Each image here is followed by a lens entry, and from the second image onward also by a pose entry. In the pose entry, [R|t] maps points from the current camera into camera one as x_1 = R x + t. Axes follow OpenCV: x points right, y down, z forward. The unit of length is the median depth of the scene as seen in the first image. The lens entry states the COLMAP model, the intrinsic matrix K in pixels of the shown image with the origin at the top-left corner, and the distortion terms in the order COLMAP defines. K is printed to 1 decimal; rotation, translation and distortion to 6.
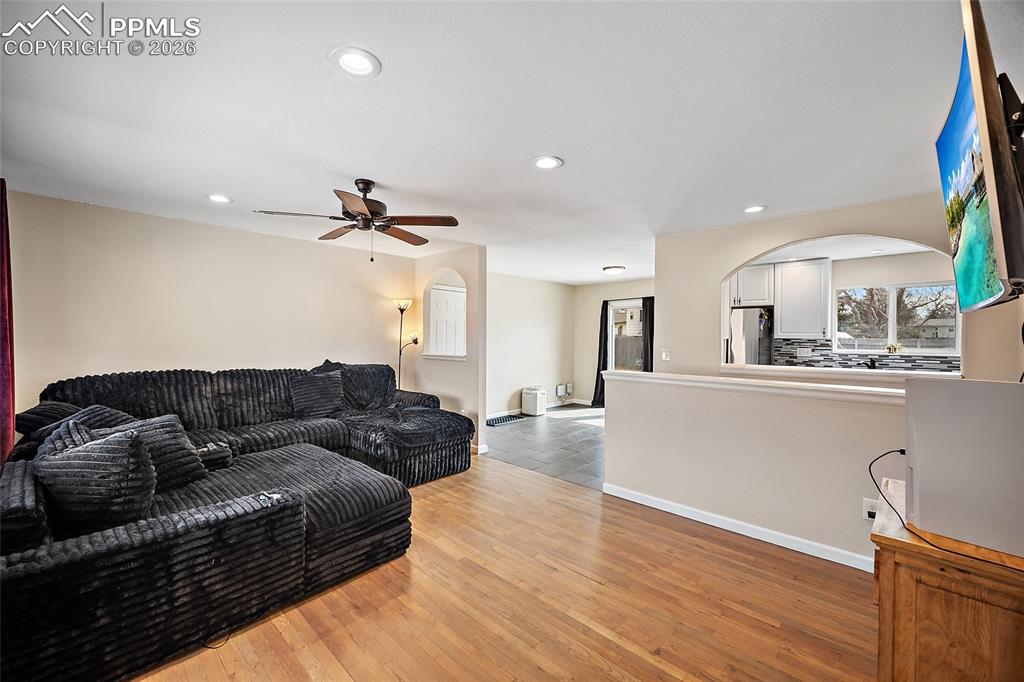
lens RADIAL K [[403.9, 0, 506.2], [0, 403.9, 340.0], [0, 0, 1]] dist [0.000328, -0.000299]
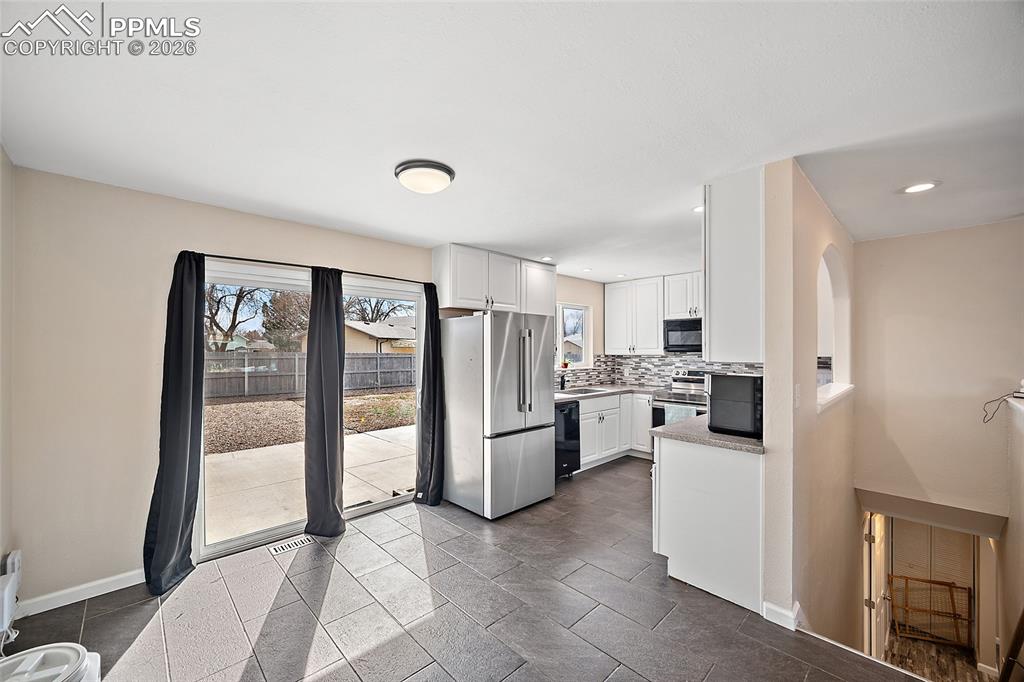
lens RADIAL K [[402.4, 0, 505.5], [0, 402.4, 348.8], [0, 0, 1]] dist [-0.002006, -0.000142]
pose [[0.057439, -0.006059, 0.998331, -0.081882], [0.009493, 0.999940, 0.005523, -0.018614], [-0.998304, 0.009159, 0.057493, 0.809100]]
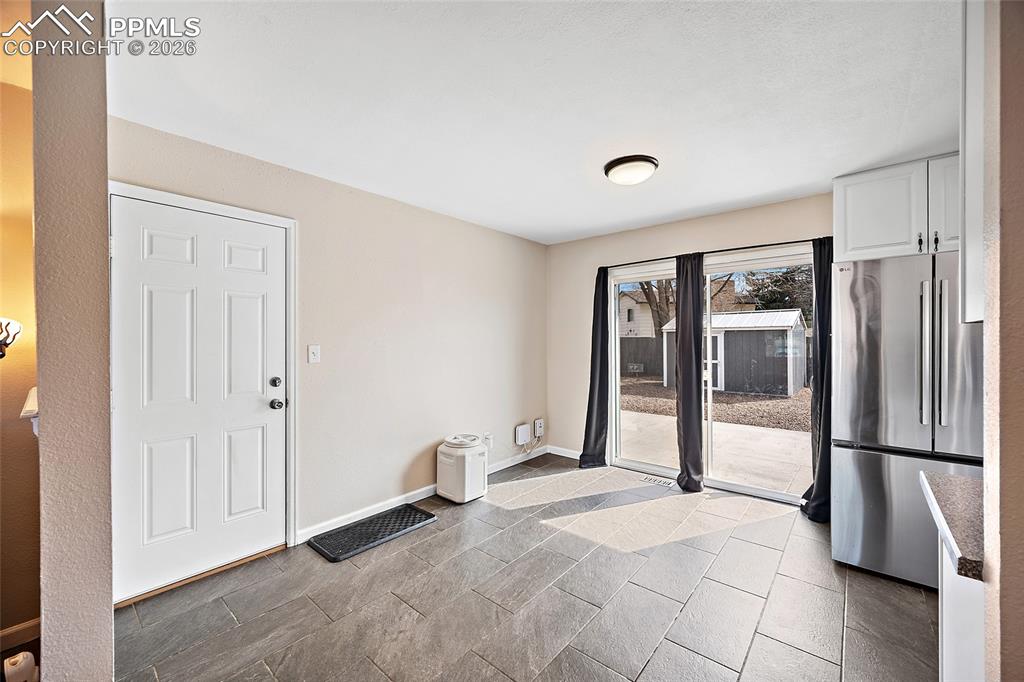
lens RADIAL K [[403.9, 0, 506.9], [0, 403.9, 340.4], [0, 0, 1]] dist [0.000328, -0.000299]
pose [[0.999099, -0.010529, 0.041109, 0.107006], [0.010827, 0.999917, -0.007053, 0.002280], [-0.041031, 0.007492, 0.999130, 0.528641]]
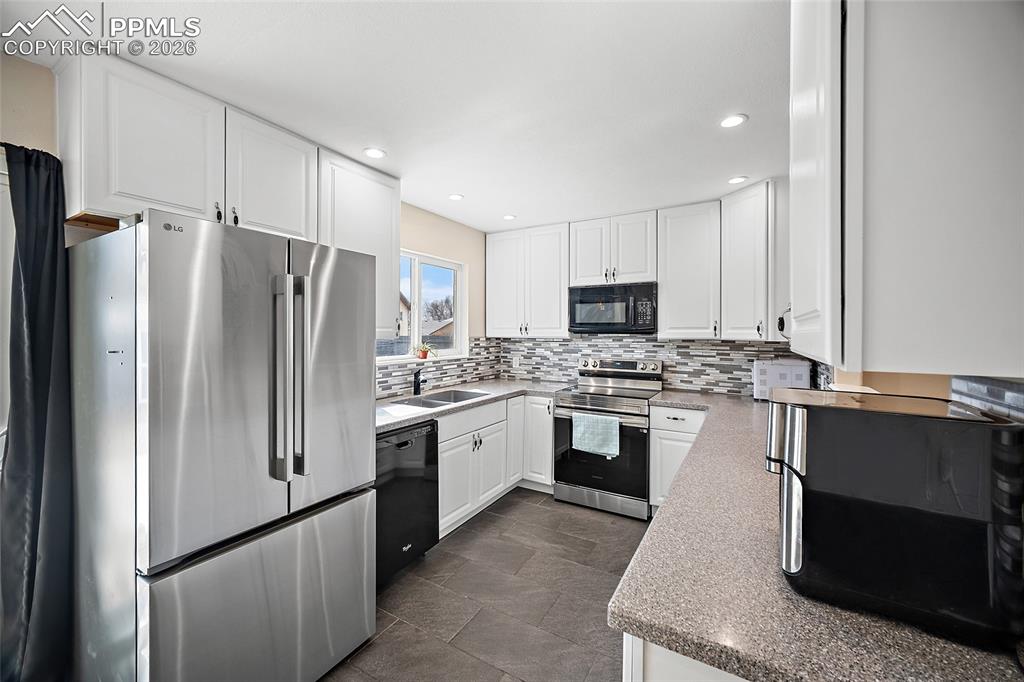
lens RADIAL K [[402.4, 0, 505.0], [0, 402.4, 332.5], [0, 0, 1]] dist [-0.002006, -0.000142]
pose [[-0.216601, -0.009636, 0.976213, 0.202392], [0.002241, 0.999944, 0.010368, -0.012454], [-0.976258, 0.004433, -0.216567, 0.747876]]
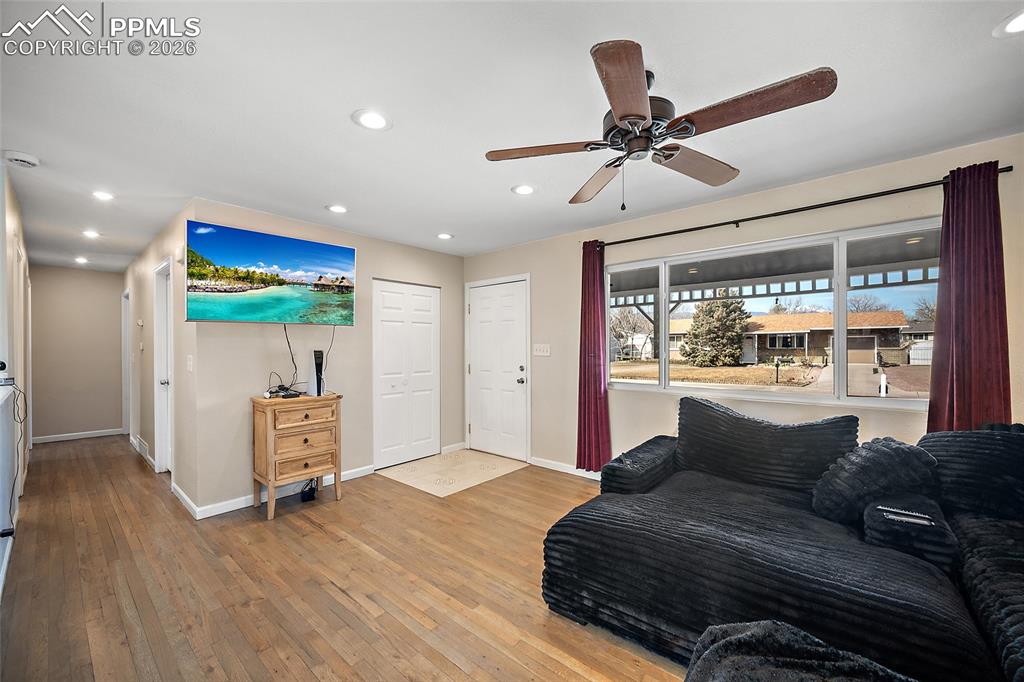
lens RADIAL K [[403.9, 0, 507.5], [0, 403.9, 348.7], [0, 0, 1]] dist [0.000328, -0.000299]
pose [[-0.999075, -0.001671, -0.042967, -0.048469], [-0.002344, 0.999875, 0.015612, 0.004467], [0.042936, 0.015698, -0.998954, 0.640472]]
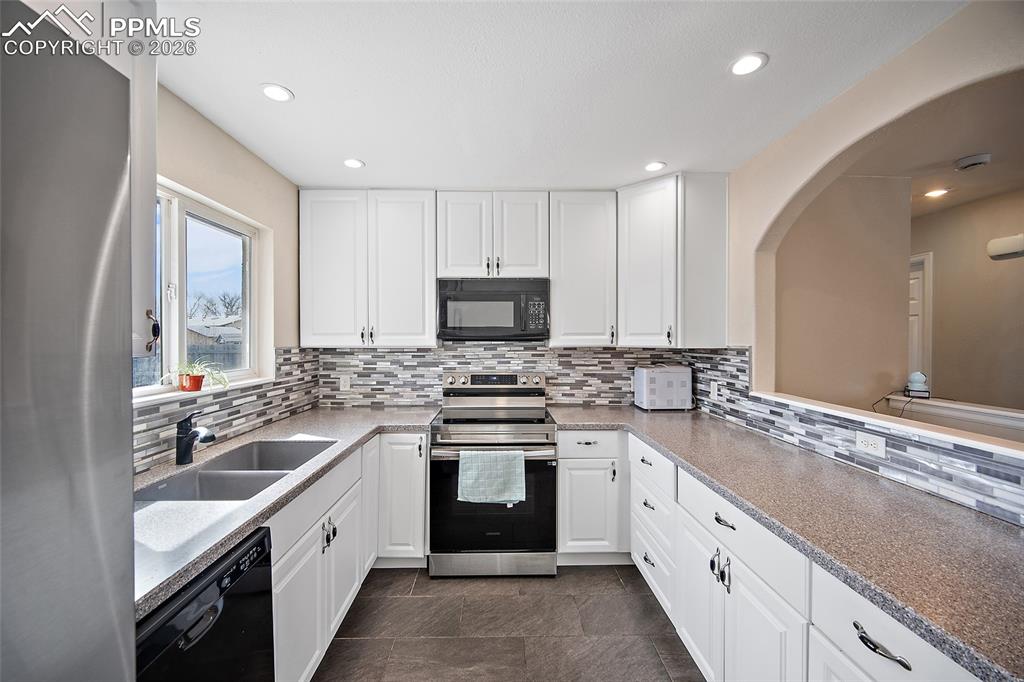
lens RADIAL K [[402.4, 0, 506.2], [0, 402.4, 340.6], [0, 0, 1]] dist [-0.002006, -0.000142]
pose [[-0.700775, -0.010649, 0.713303, 0.372946], [0.000878, 0.999875, 0.015790, -0.012054], [-0.713382, 0.011691, -0.700678, 0.776067]]
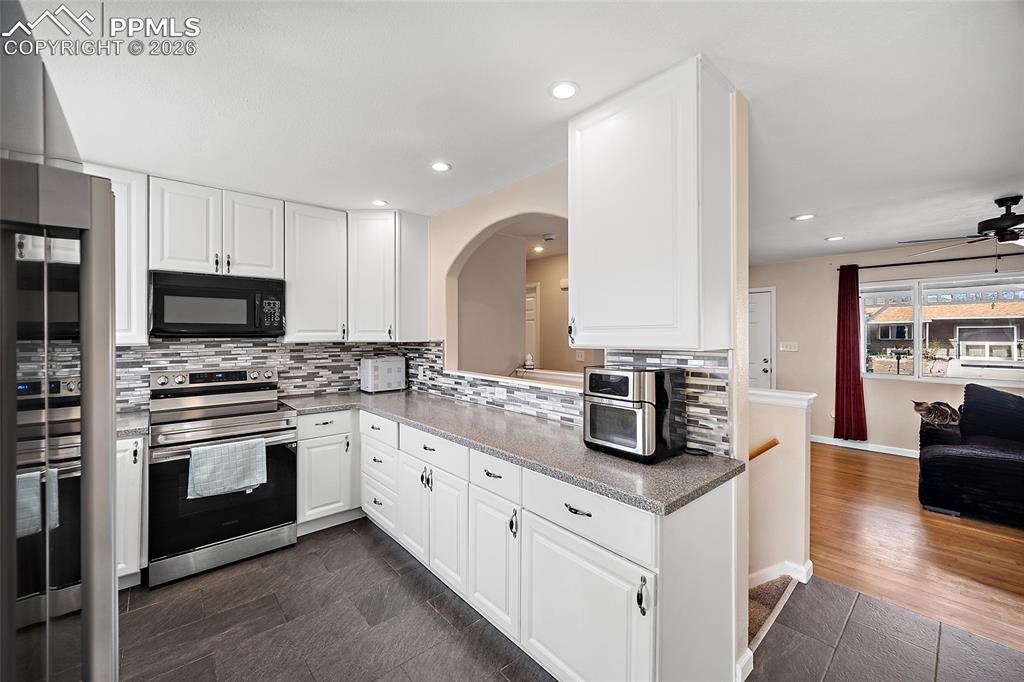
lens RADIAL K [[402.4, 0, 505.1], [0, 402.4, 332.8], [0, 0, 1]] dist [-0.002006, -0.000142]
pose [[-0.994598, -0.004176, 0.103716, 0.344966], [-0.003683, 0.999981, 0.004940, -0.013254], [-0.103735, 0.004531, -0.994595, 0.872592]]
